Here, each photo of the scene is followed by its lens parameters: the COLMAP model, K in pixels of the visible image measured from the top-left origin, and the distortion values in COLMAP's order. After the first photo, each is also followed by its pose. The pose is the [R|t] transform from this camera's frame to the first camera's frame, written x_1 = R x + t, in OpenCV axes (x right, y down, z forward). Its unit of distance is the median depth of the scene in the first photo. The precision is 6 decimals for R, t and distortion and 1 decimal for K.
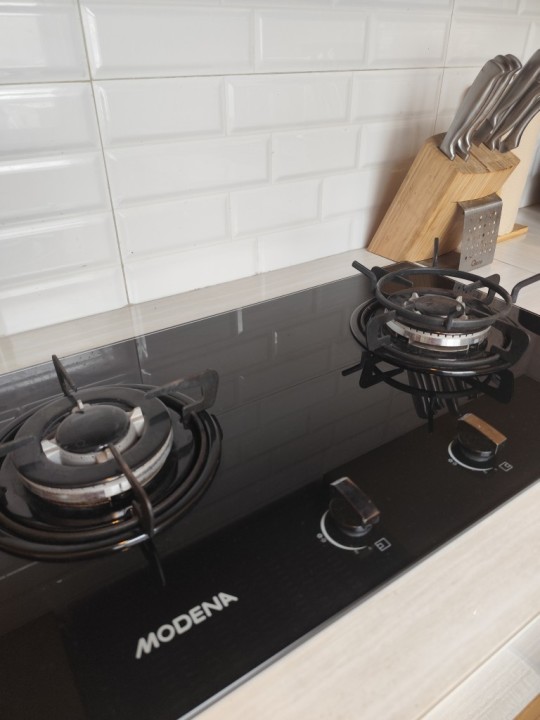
lens RADIAL K [[511.3, 0, 270.0], [0, 511.3, 360.0], [0, 0, 1]] dist [0.018148, -0.001238]
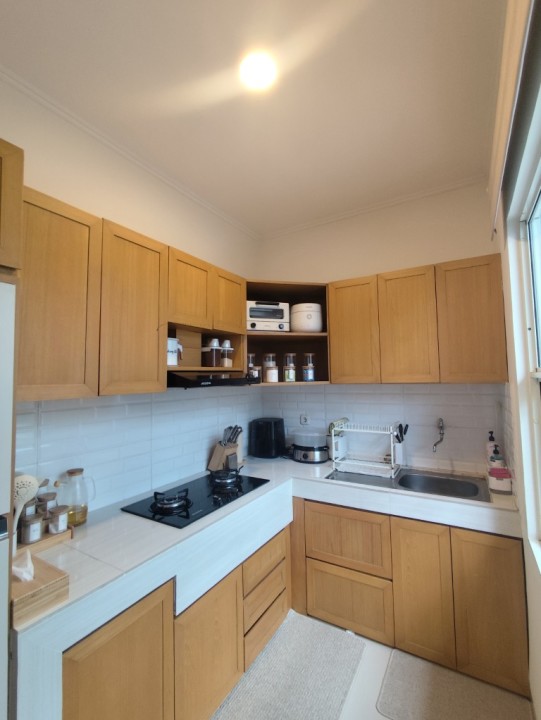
lens RADIAL K [[329.4, 0, 270.5], [0, 329.4, 360.0], [0, 0, 1]] dist [0.001291, 0.000225]
pose [[0.901668, 0.004836, 0.432402, -0.517578], [0.245710, 0.817102, -0.521508, 0.586086], [-0.355838, 0.576473, 0.735567, -1.671268]]
